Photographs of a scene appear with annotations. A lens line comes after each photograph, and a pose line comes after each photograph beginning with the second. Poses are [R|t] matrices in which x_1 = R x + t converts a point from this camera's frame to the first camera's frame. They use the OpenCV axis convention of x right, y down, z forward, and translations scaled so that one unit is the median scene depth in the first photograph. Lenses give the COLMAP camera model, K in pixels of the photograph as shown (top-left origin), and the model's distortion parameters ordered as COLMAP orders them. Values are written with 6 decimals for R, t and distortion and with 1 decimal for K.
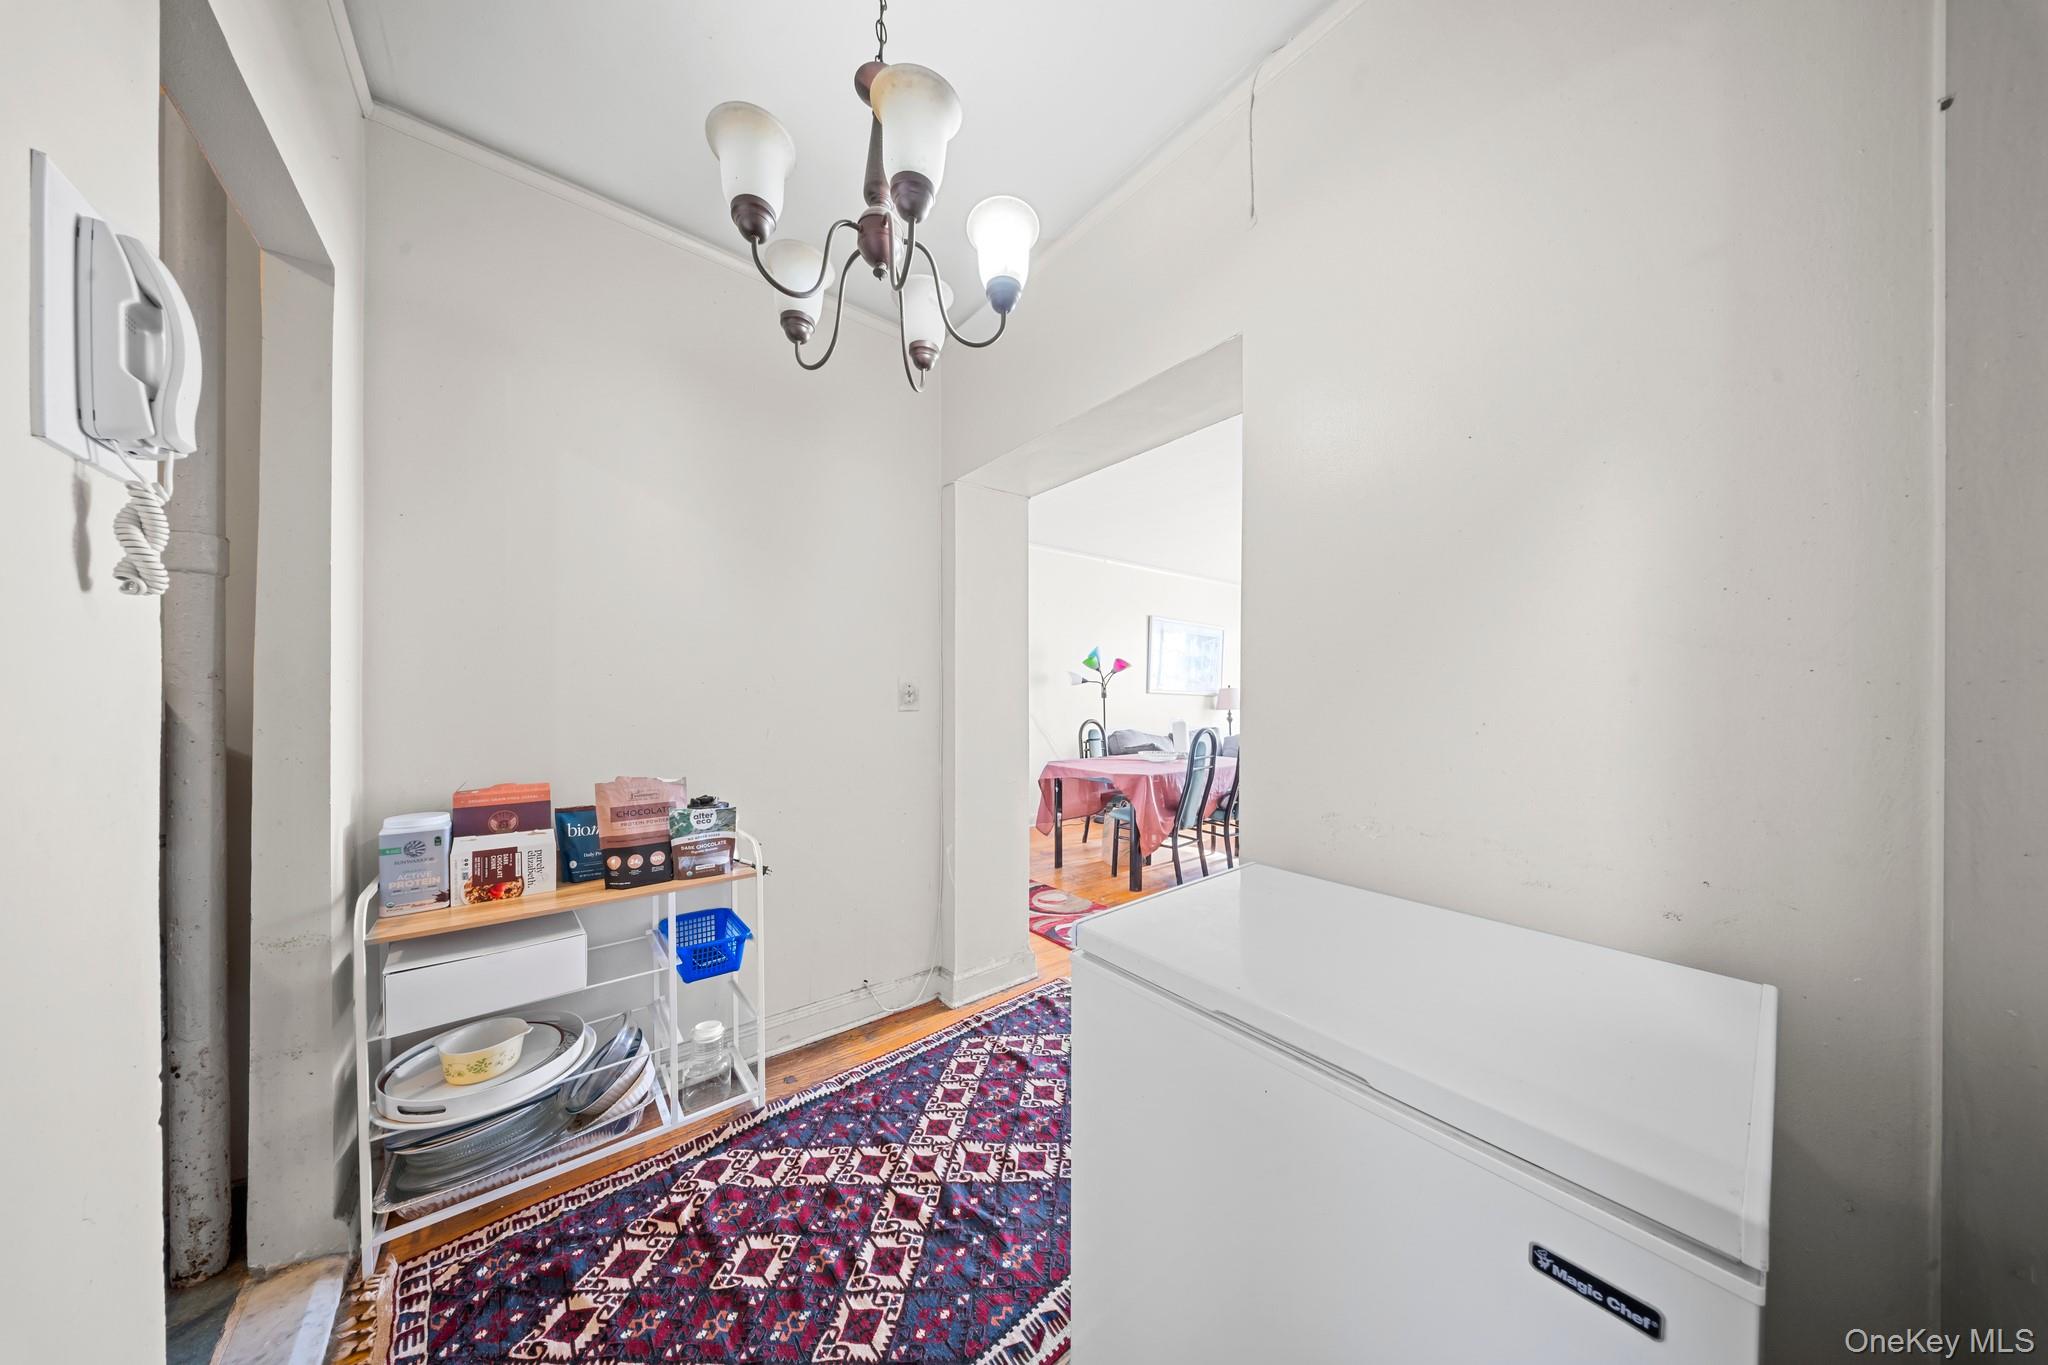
lens RADIAL K [[606.6, 0, 1016.4], [0, 606.6, 691.8], [0, 0, 1]] dist [-0.006351, -0.000300]
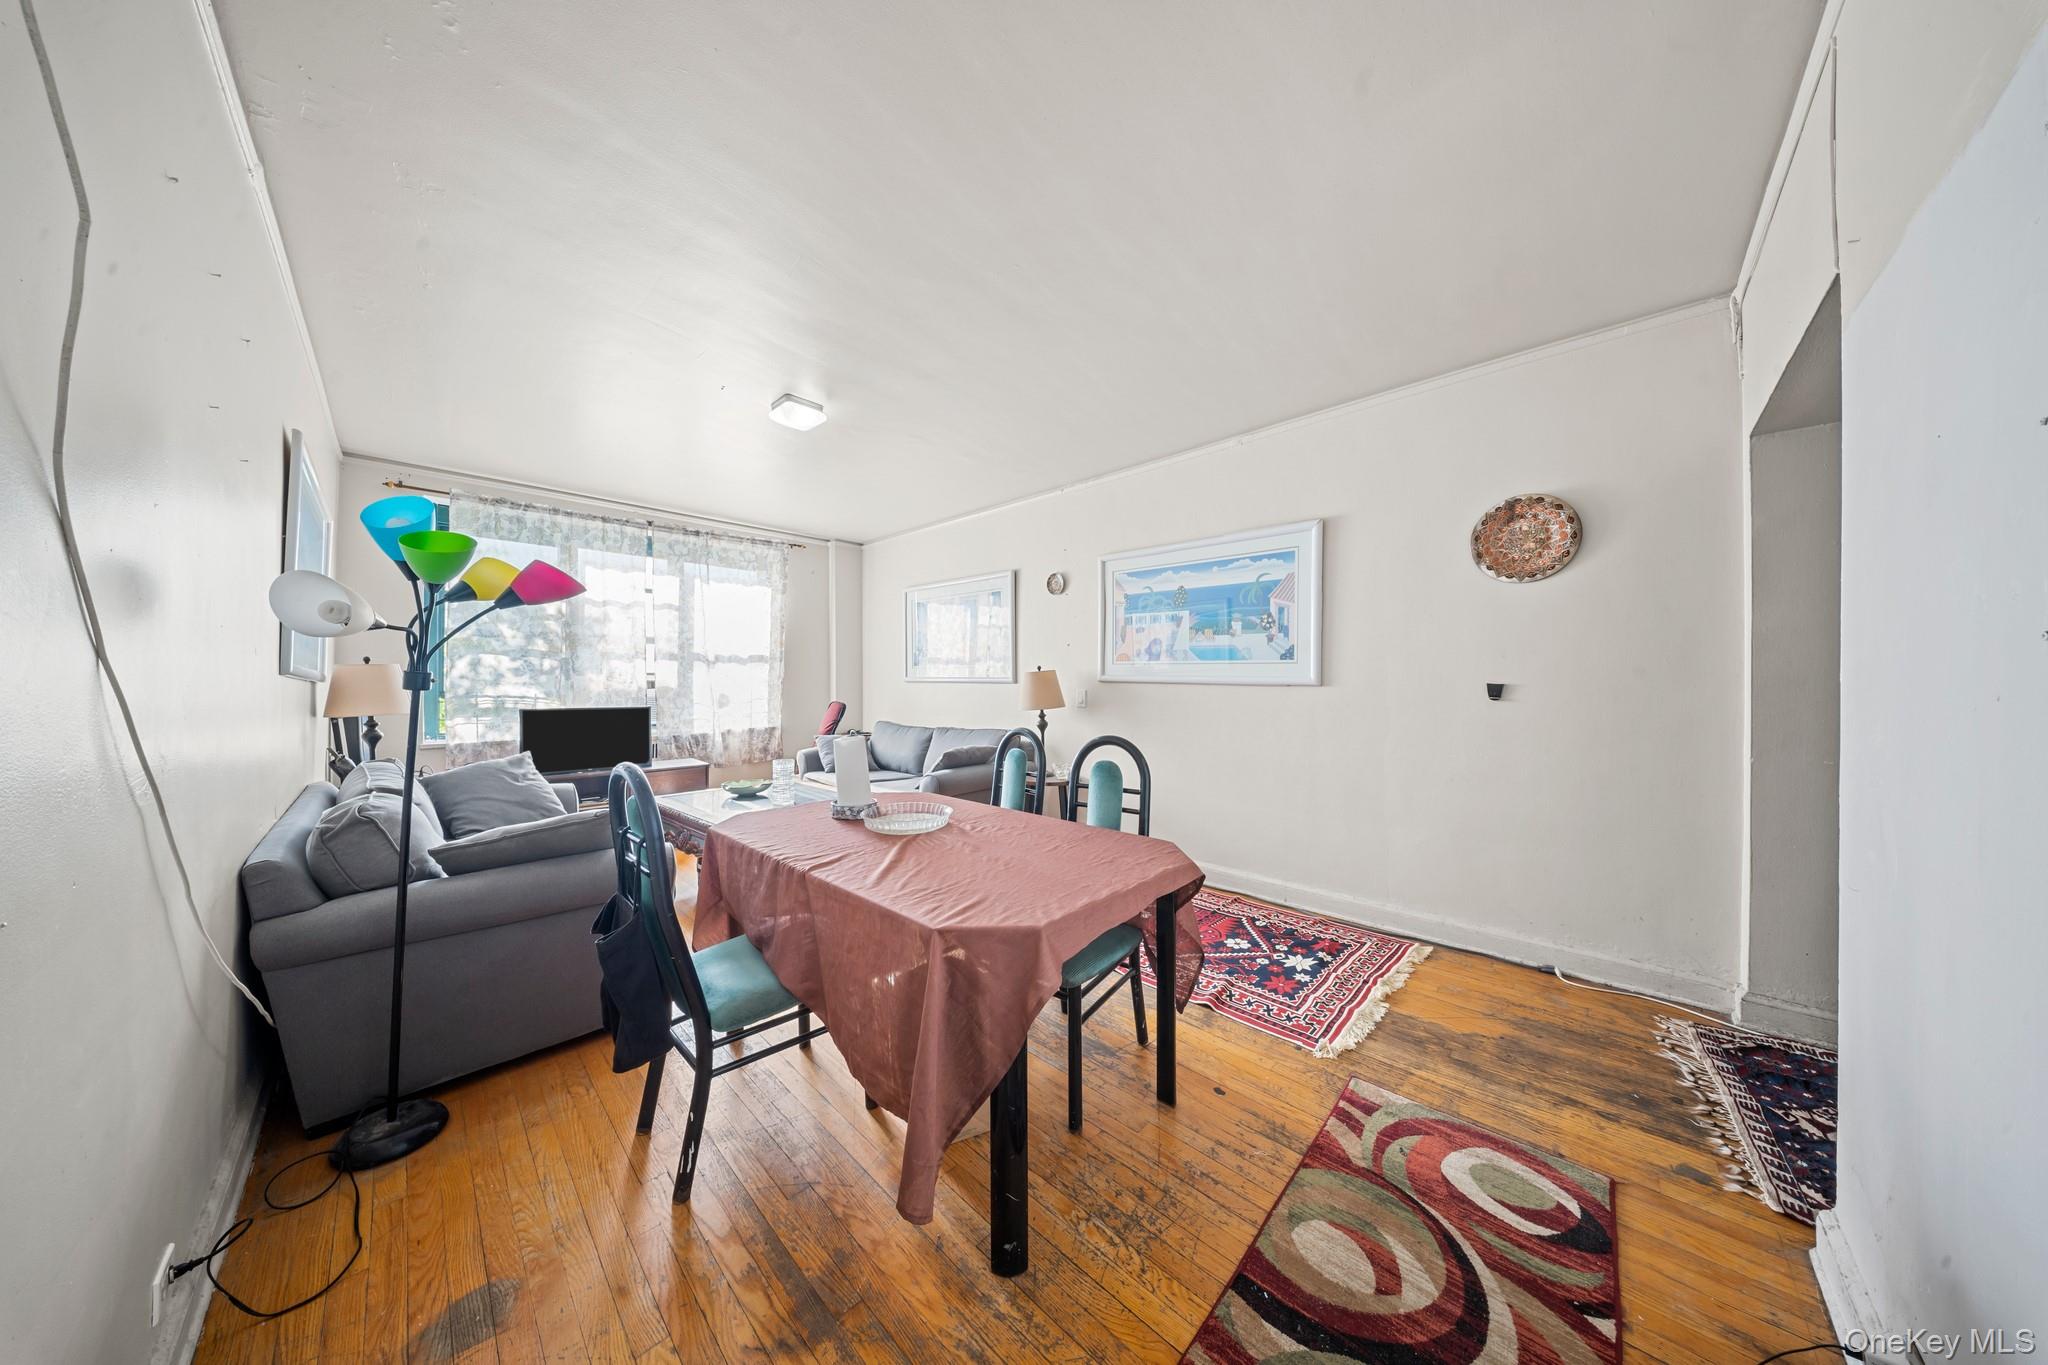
lens RADIAL K [[606.6, 0, 1011.8], [0, 606.6, 679.1], [0, 0, 1]] dist [-0.006351, -0.000300]
pose [[-0.109117, 0.001202, 0.994028, -0.186096], [-0.005621, 0.999983, -0.001826, 0.005343], [-0.994013, -0.005787, -0.109108, 0.856799]]
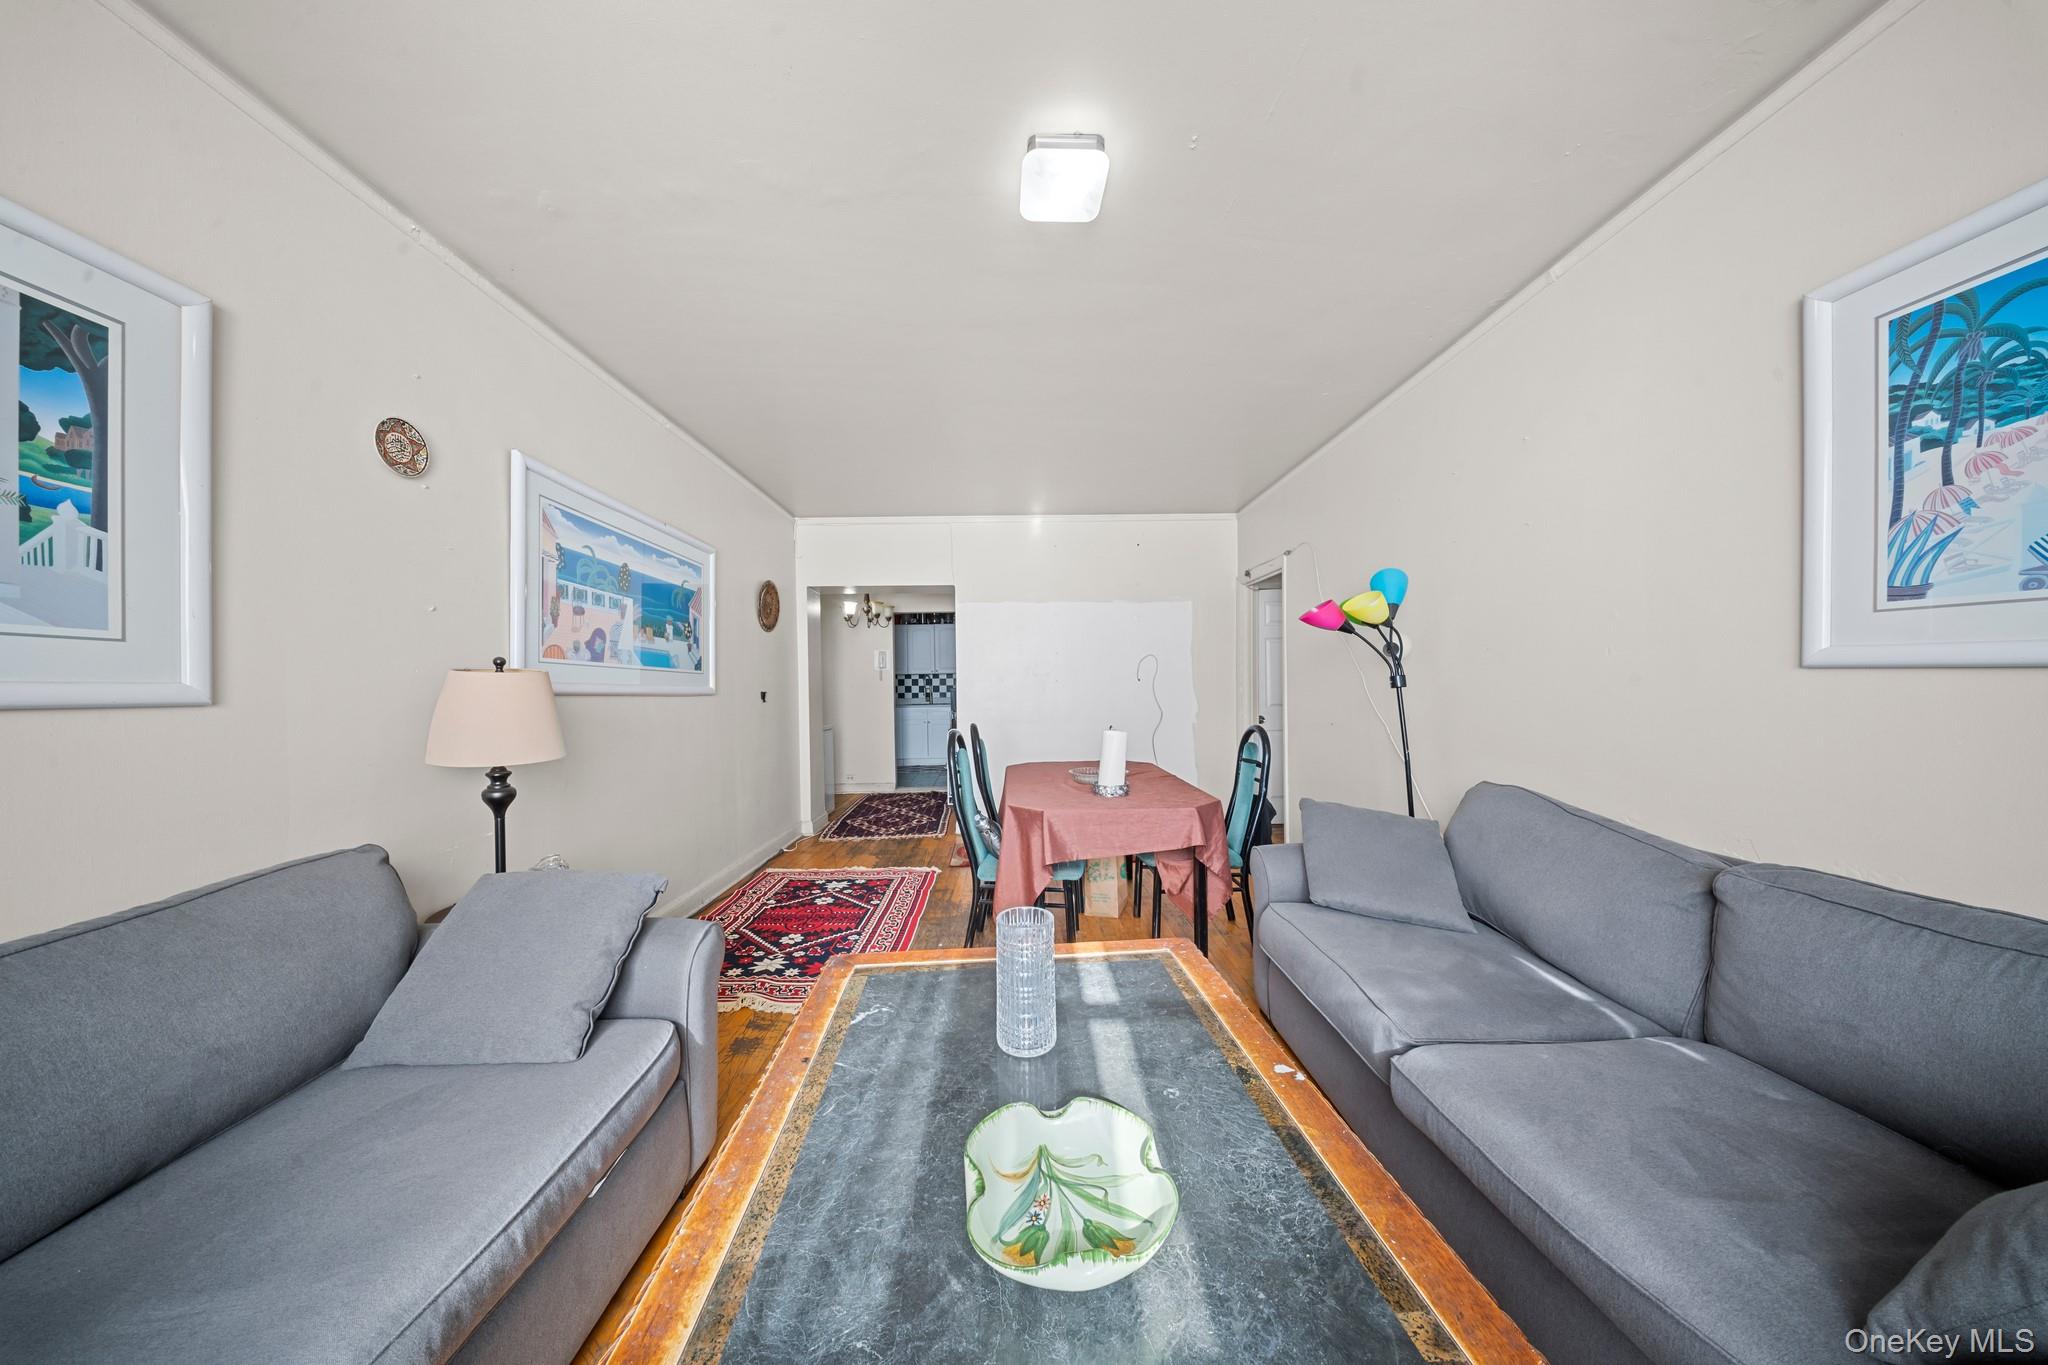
lens RADIAL K [[606.6, 0, 1022.6], [0, 606.6, 687.7], [0, 0, 1]] dist [-0.006351, -0.000300]
pose [[-0.601081, 0.009444, -0.799132, 0.721447], [0.016487, 0.999864, -0.000585, 0.007345], [0.799018, -0.013527, -0.601155, 1.174370]]
